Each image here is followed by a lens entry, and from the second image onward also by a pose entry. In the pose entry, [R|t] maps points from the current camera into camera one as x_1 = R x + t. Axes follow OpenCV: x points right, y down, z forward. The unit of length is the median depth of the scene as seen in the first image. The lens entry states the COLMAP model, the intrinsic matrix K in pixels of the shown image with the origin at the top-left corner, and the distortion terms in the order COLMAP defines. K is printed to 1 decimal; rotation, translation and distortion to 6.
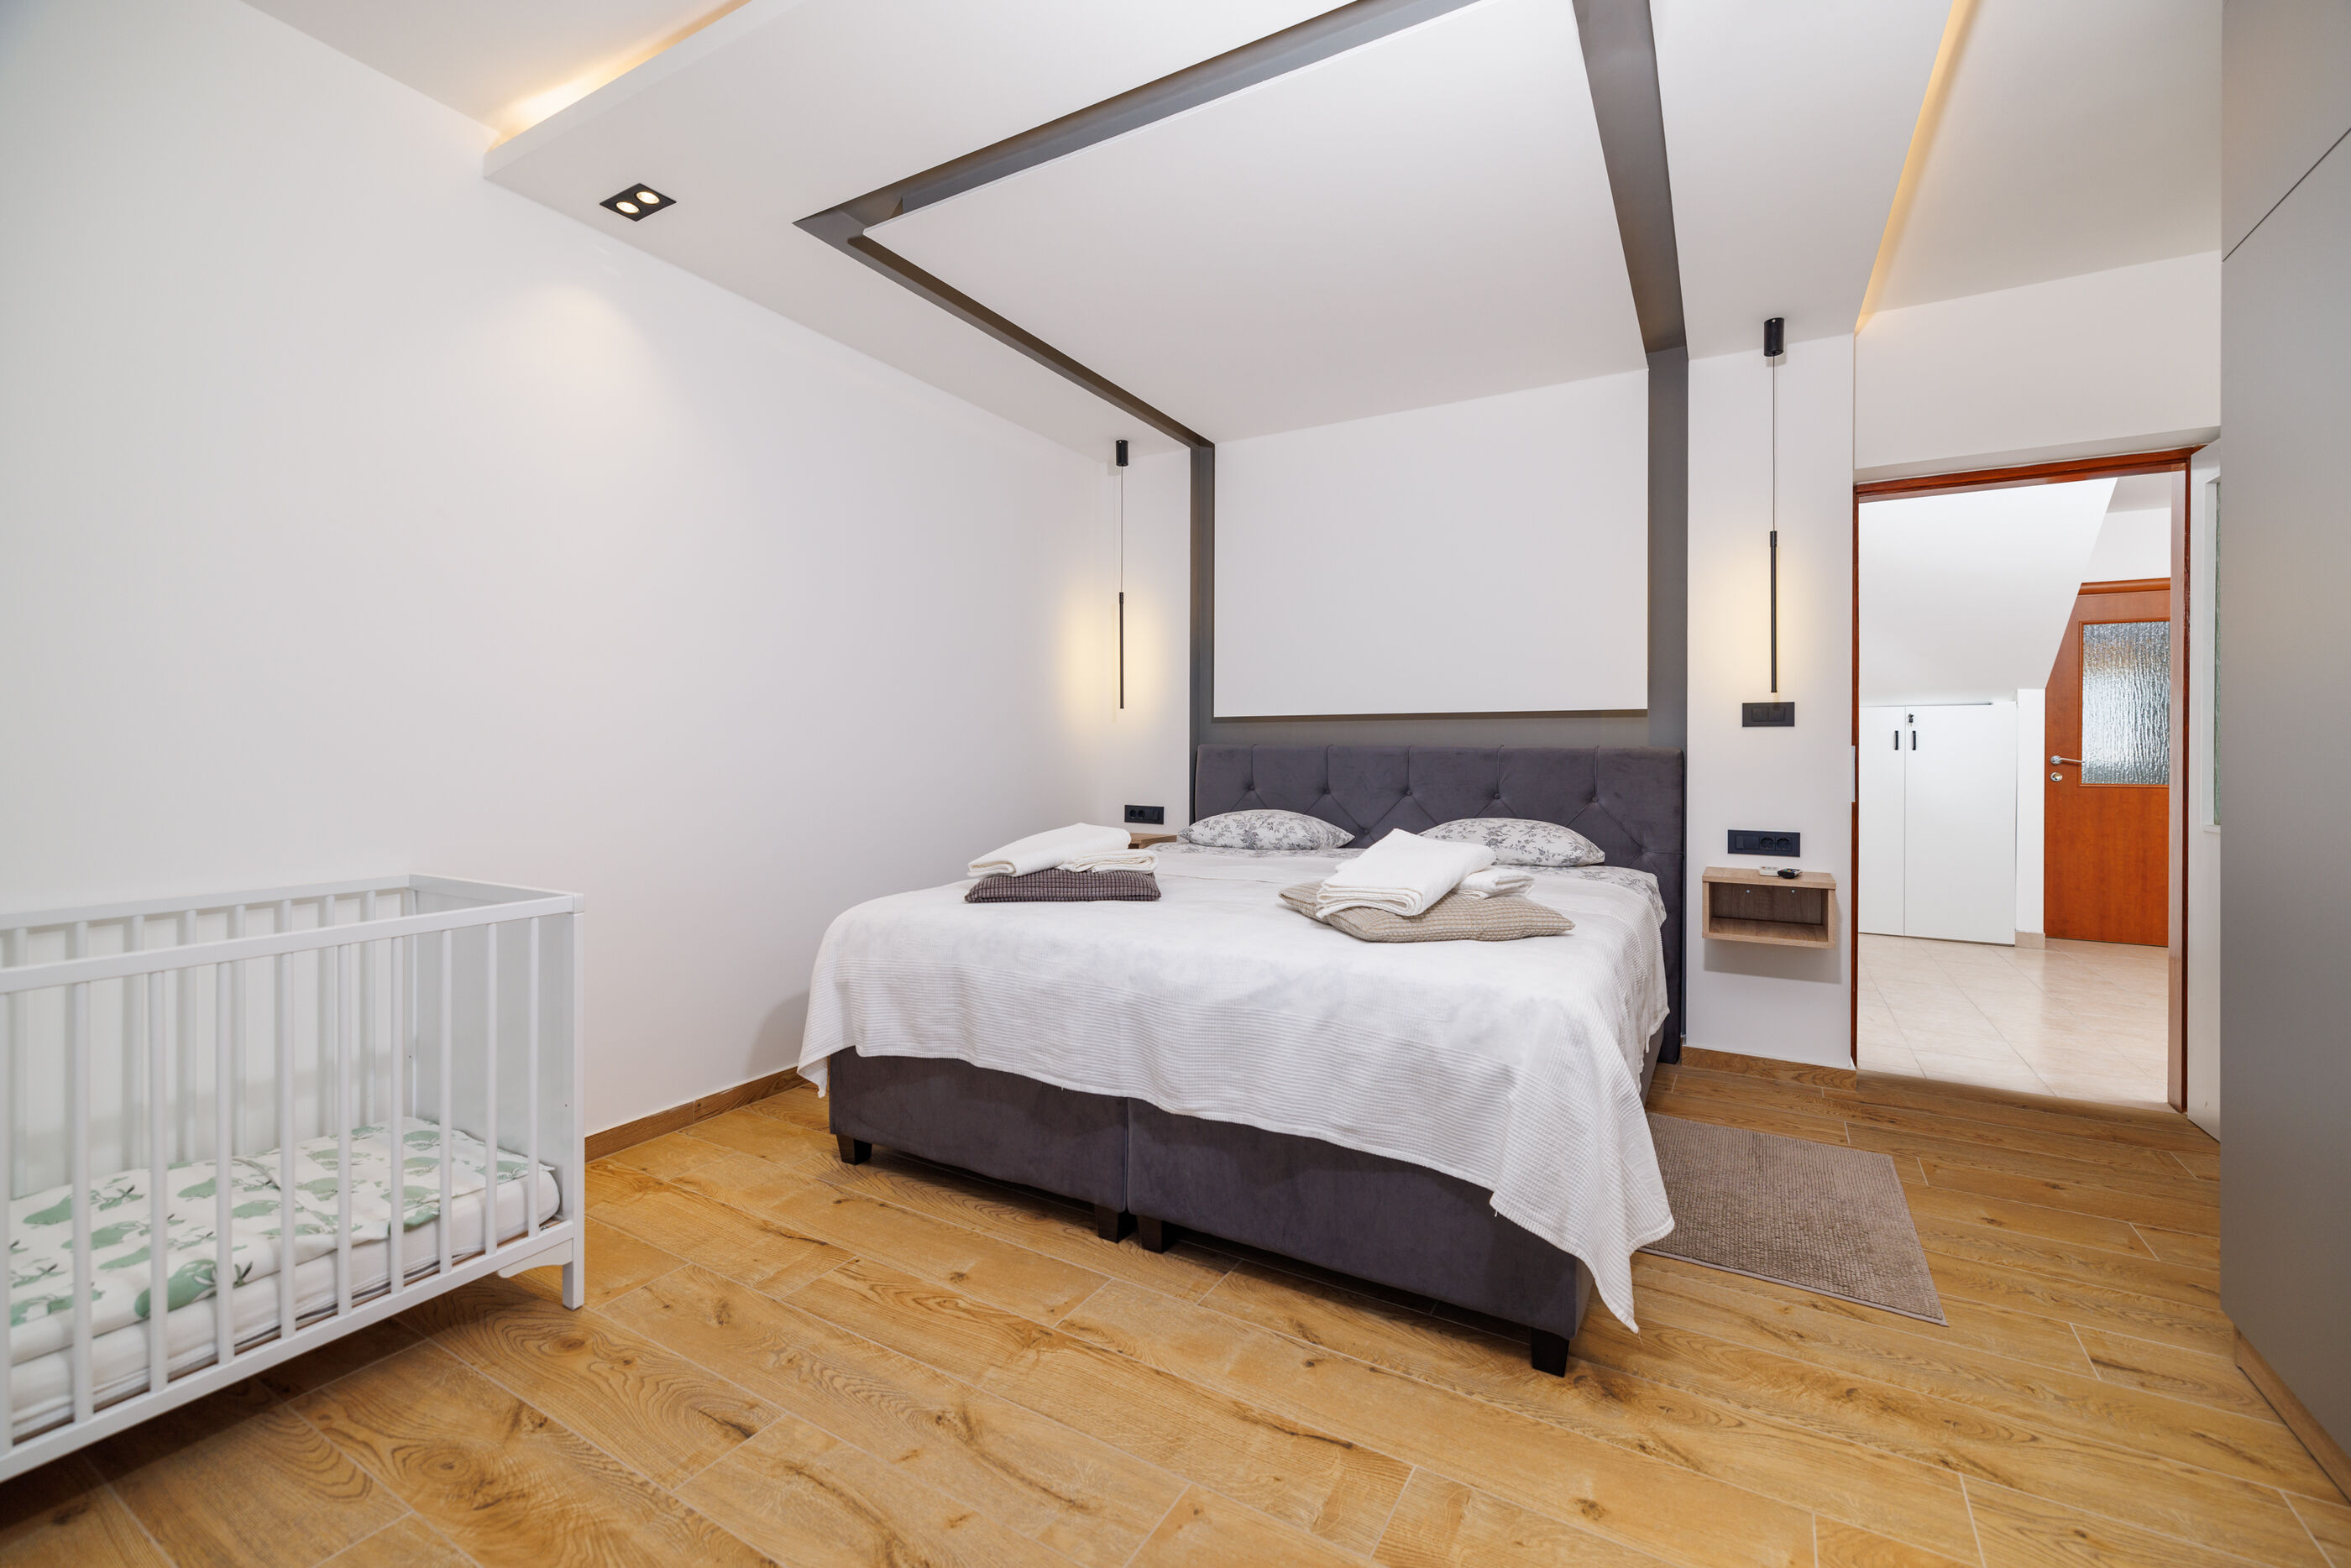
lens RADIAL K [[995.9, 0, 1178.7], [0, 995.9, 758.1], [0, 0, 1]] dist [0.000706, -0.000039]
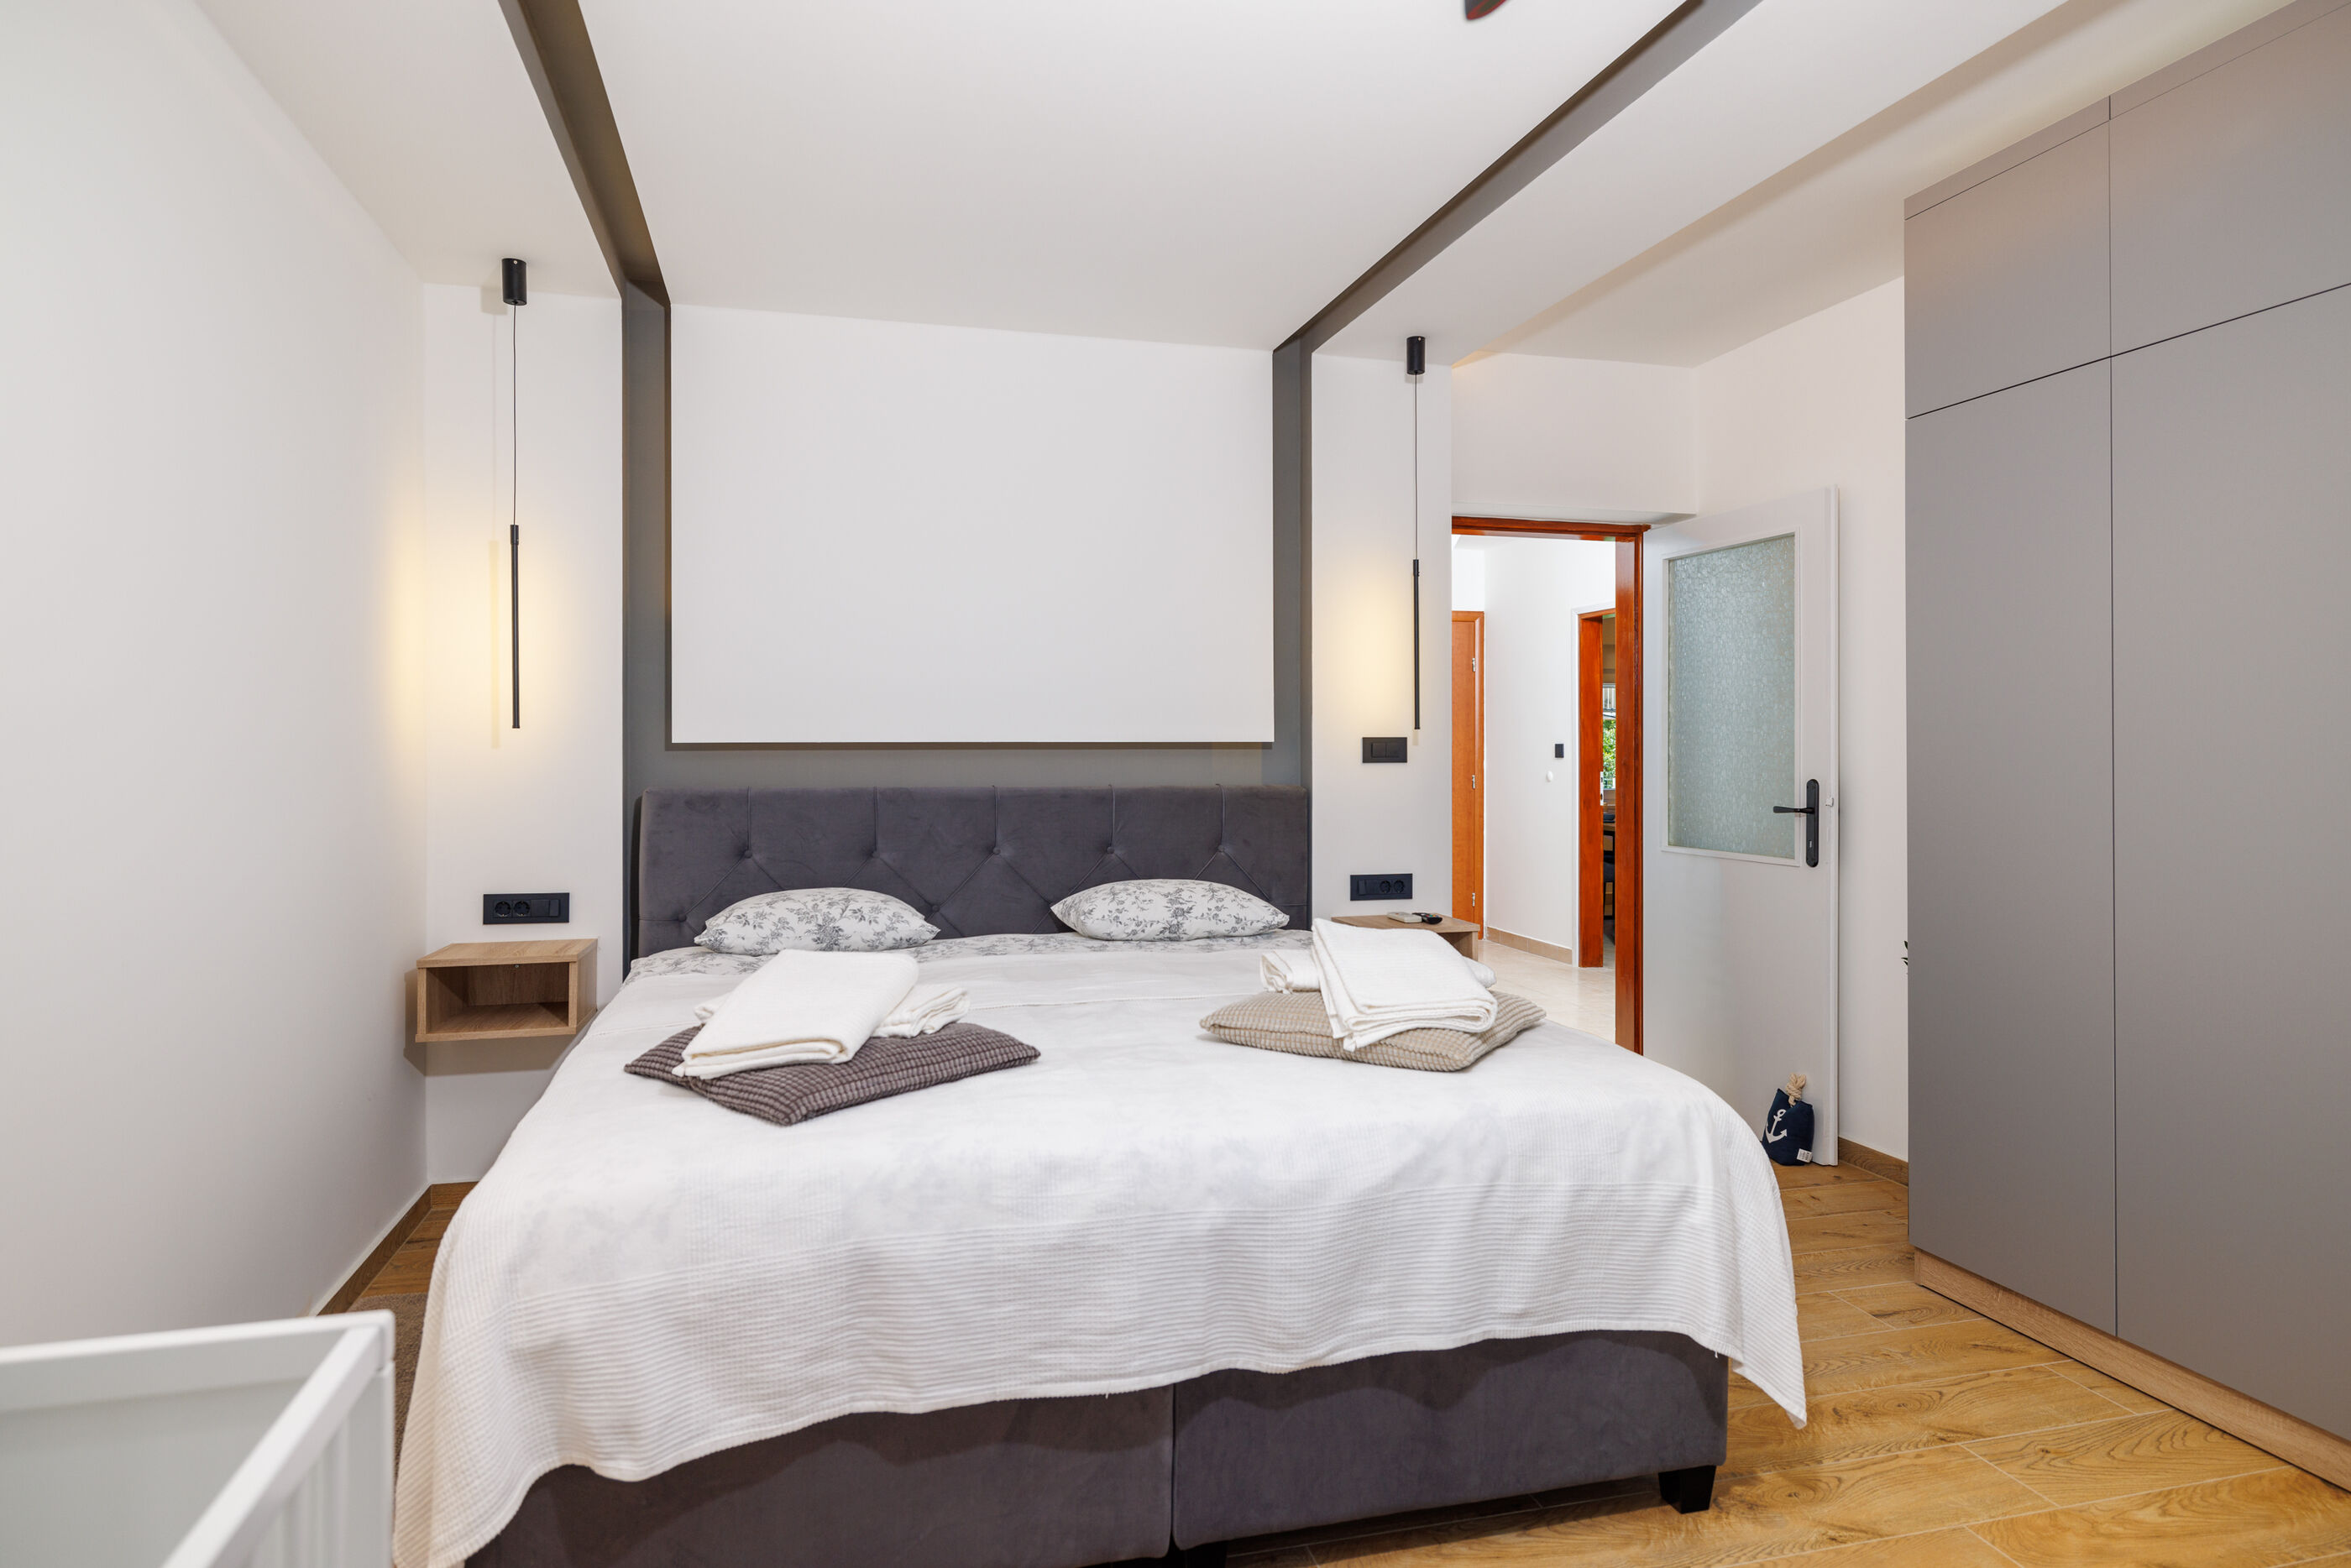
lens RADIAL K [[1335.4, 0, 1175.3], [0, 1335.4, 758.6], [0, 0, 1]] dist [-0.000826, 0.000558]
pose [[0.704431, -0.009604, 0.709707, -0.627837], [0.007370, 0.999954, 0.006216, -0.063890], [-0.709734, 0.000852, 0.704469, 0.360732]]
